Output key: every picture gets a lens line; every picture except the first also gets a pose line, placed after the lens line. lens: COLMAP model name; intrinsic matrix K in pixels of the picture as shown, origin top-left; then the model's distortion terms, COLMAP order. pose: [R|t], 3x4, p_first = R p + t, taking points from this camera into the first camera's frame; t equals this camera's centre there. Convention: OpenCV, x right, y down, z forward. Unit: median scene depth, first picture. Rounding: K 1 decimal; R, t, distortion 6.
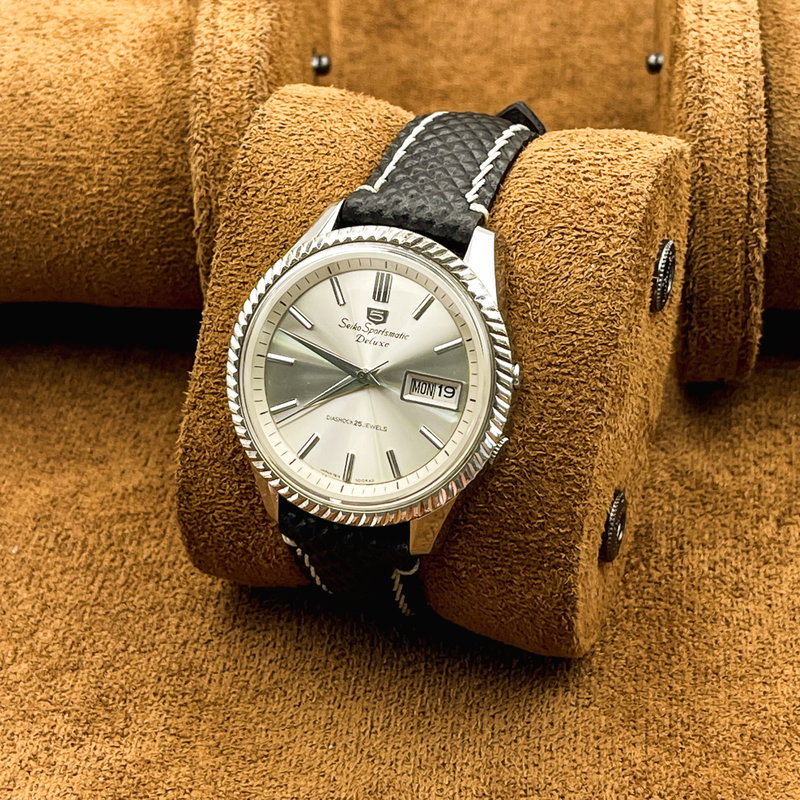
lens RADIAL K [[2067.0, 0, 382.2], [0, 2067.0, 433.1], [0, 0, 1]] dist [0.049942, -0.511675]
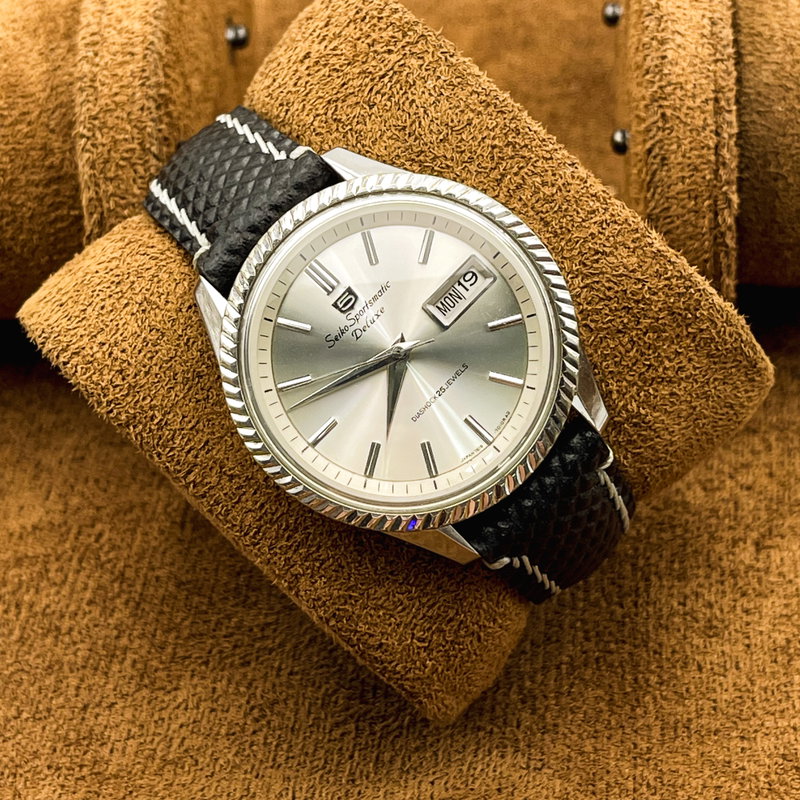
lens RADIAL K [[2067.0, 0, 382.2], [0, 2067.0, 433.1], [0, 0, 1]] dist [0.049942, -0.511675]
pose [[0.530639, -0.792029, 0.301850, -0.285882], [0.837349, 0.545067, -0.041814, 0.019366], [-0.131410, 0.274942, 0.952438, 0.210047]]
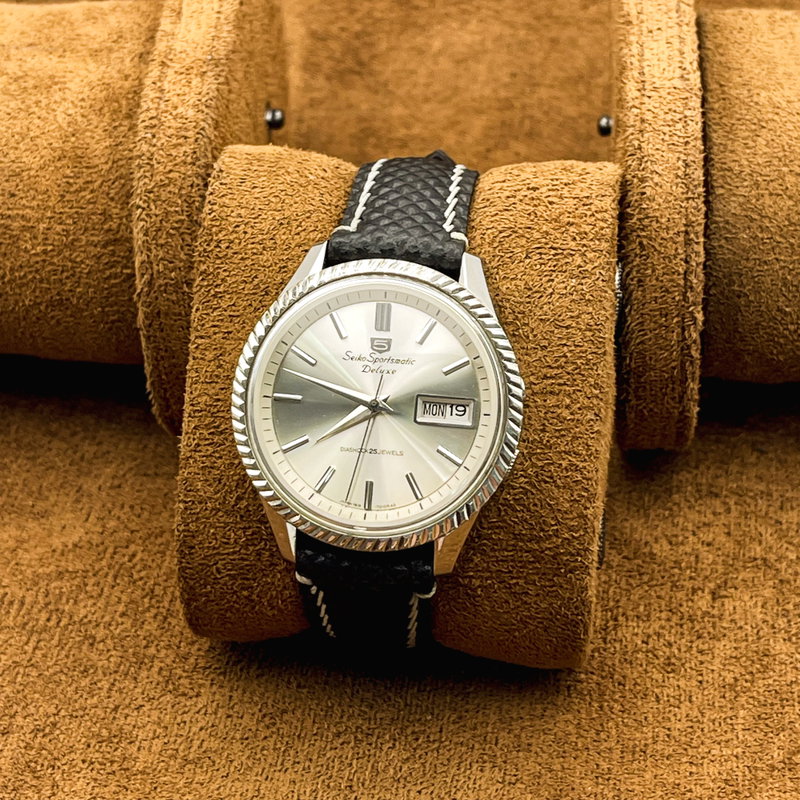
lens RADIAL K [[2060.0, 0, 401.4], [0, 2060.0, 384.2], [0, 0, 1]] dist [0.088535, 0.124353]
pose [[0.973457, -0.092727, 0.209244, -0.205515], [0.113850, 0.989298, -0.091251, 0.056367], [-0.198544, 0.112651, 0.973597, 0.002043]]
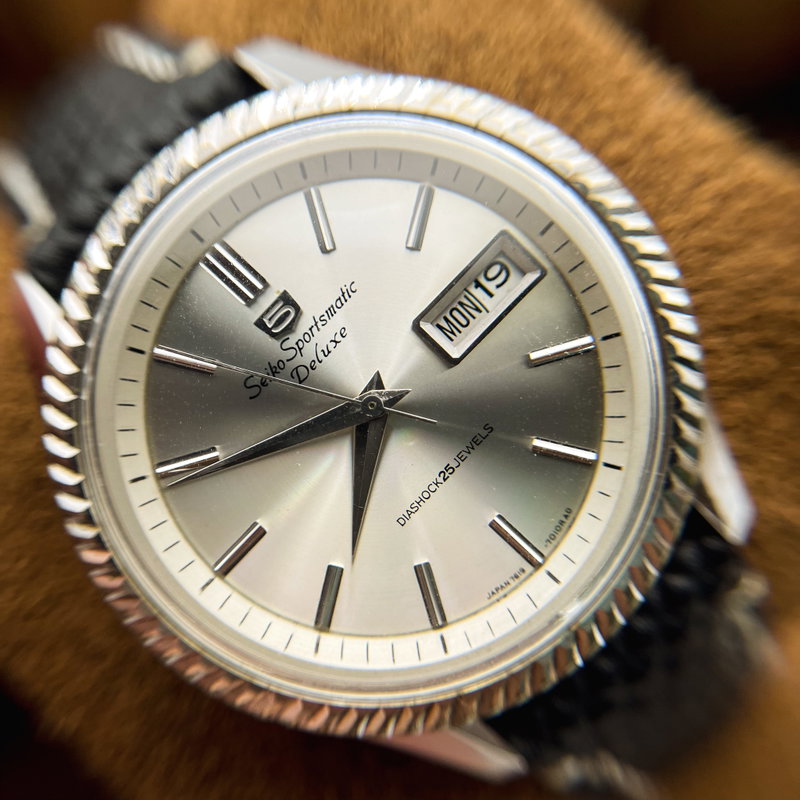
lens RADIAL K [[997.6, 0, 359.2], [0, 997.6, 414.3], [0, 0, 1]] dist [0.488018, -0.020613]
pose [[0.503052, -0.797682, 0.332630, -0.087160], [0.845419, 0.534098, 0.002258, -0.029394], [-0.179458, 0.280075, 0.943055, 0.771185]]
